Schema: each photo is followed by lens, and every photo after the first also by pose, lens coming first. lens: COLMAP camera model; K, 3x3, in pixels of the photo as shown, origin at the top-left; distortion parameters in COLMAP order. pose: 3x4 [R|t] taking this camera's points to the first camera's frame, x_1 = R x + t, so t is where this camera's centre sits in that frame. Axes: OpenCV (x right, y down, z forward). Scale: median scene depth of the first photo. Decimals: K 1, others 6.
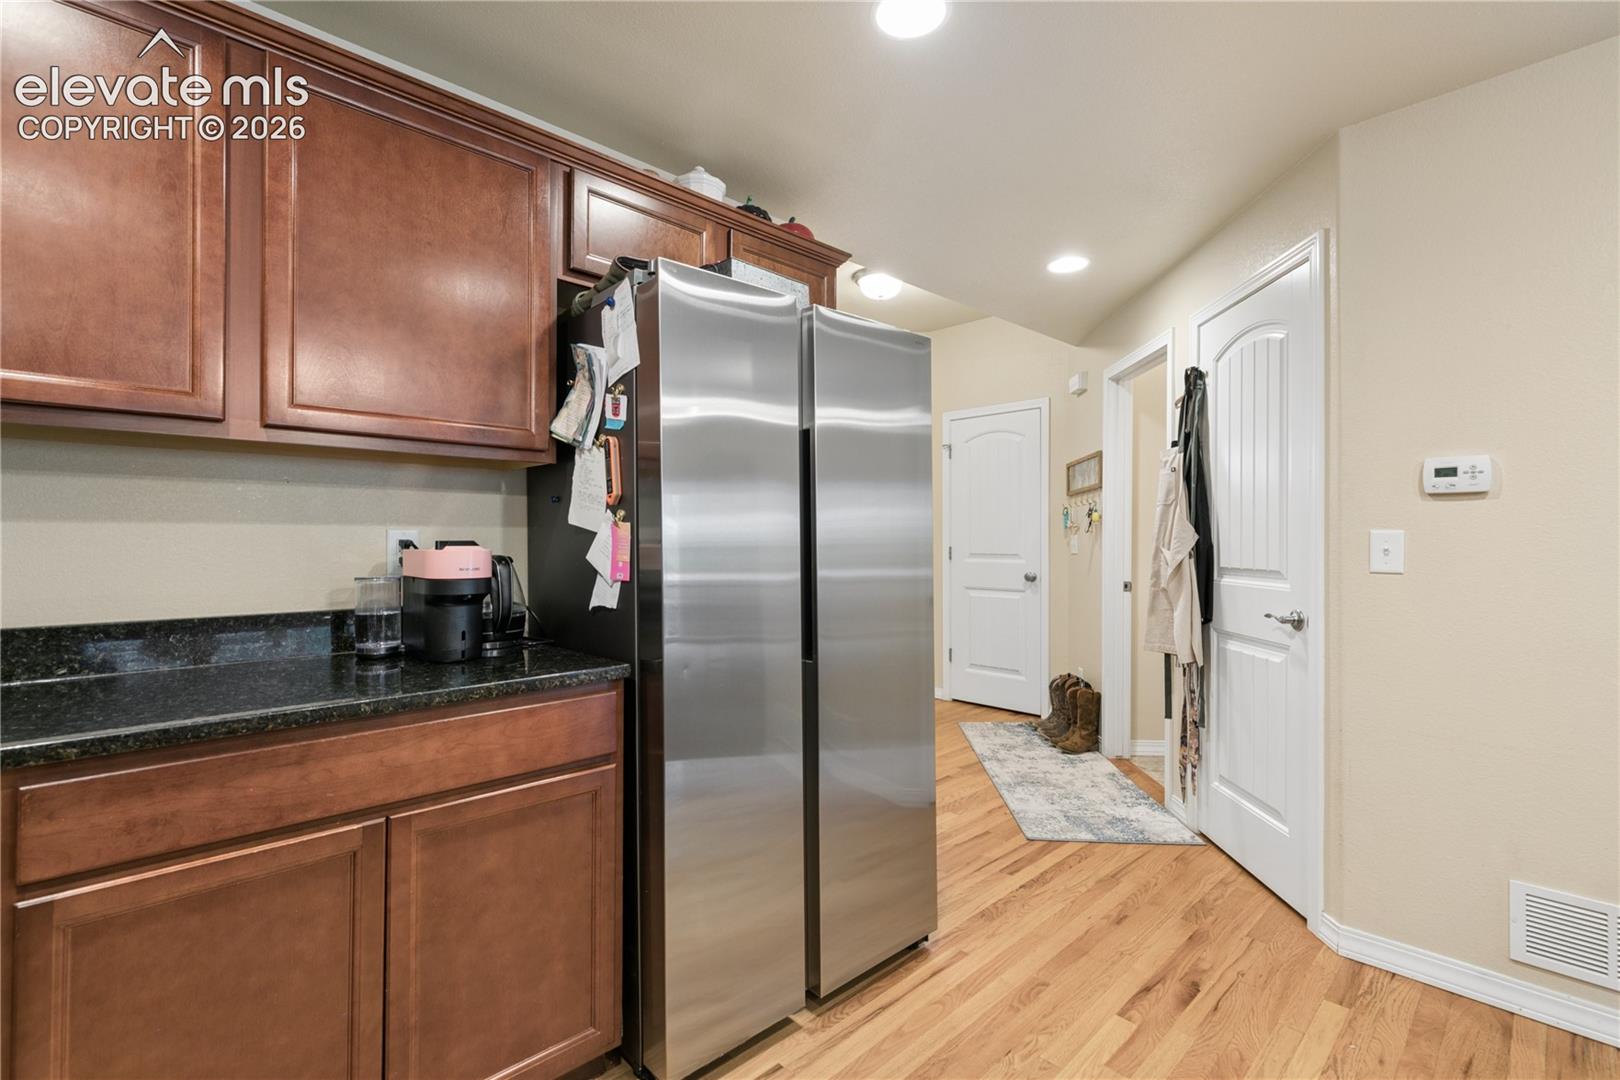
lens RADIAL K [[726.8, 0, 818.0], [0, 726.8, 537.2], [0, 0, 1]] dist [0.005830, -0.000552]
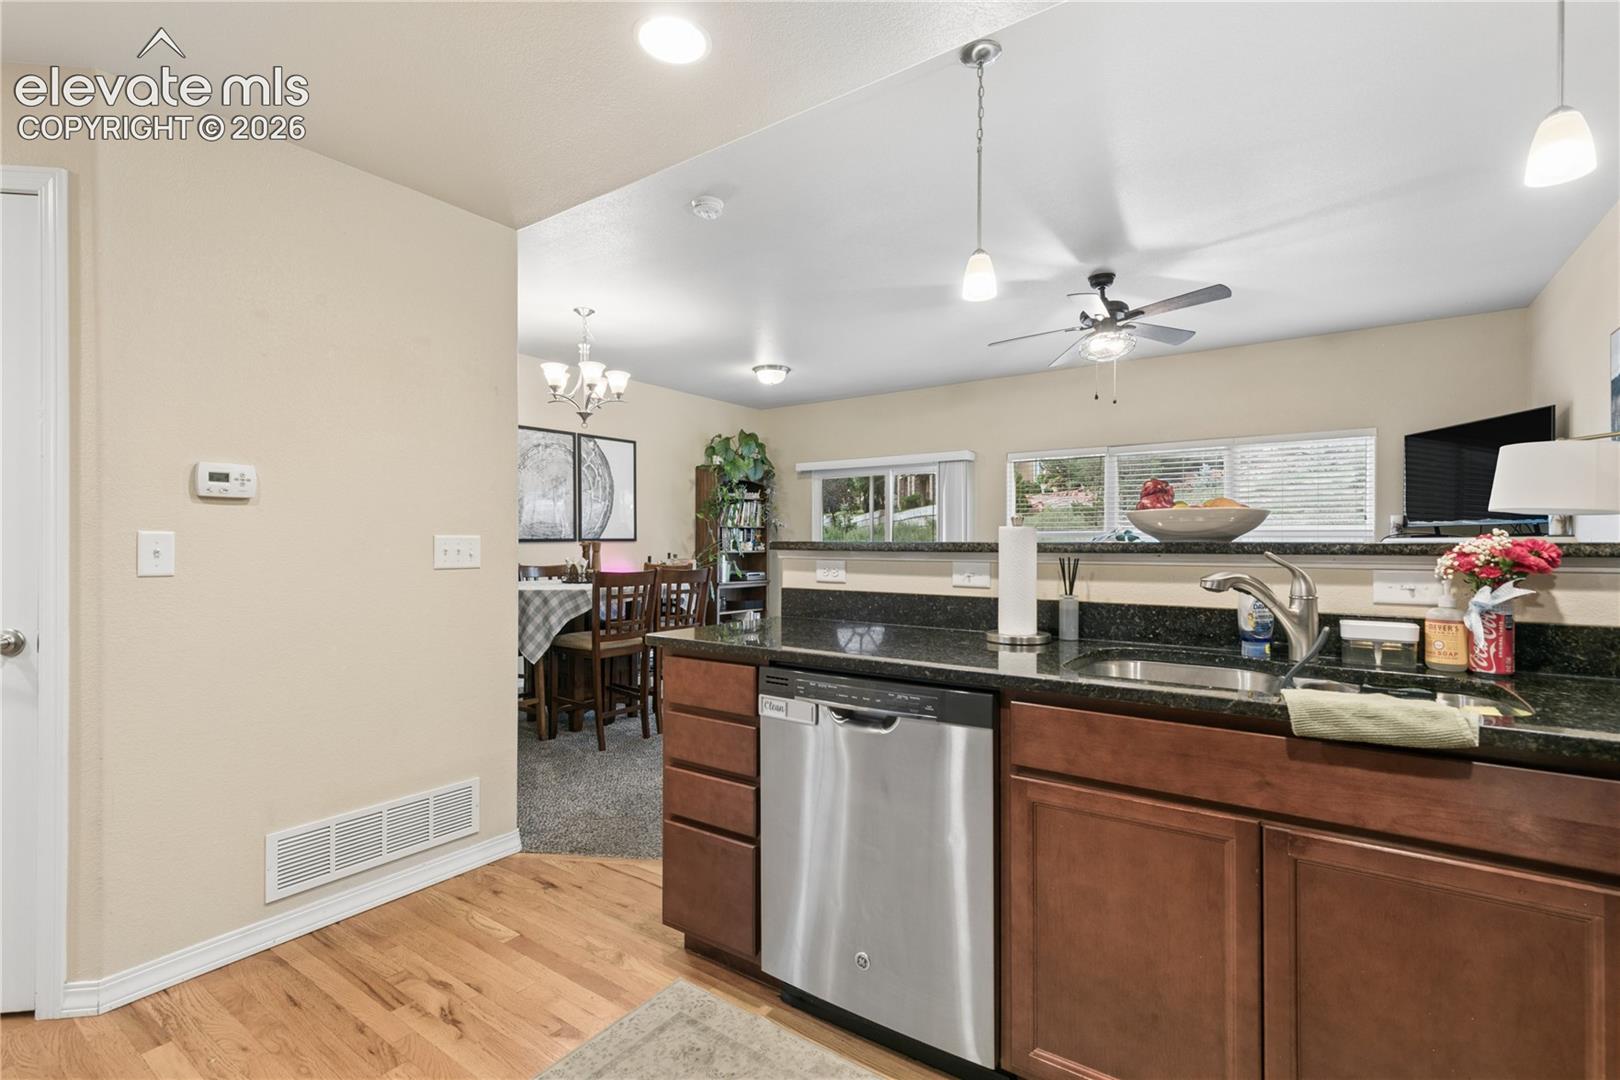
lens RADIAL K [[726.8, 0, 819.4], [0, 726.8, 541.2], [0, 0, 1]] dist [0.005830, -0.000552]
pose [[-0.187675, -0.000761, 0.982231, -0.350324], [-0.005993, 0.999982, -0.000370, -0.001458], [-0.982213, -0.005956, -0.187676, 0.360565]]
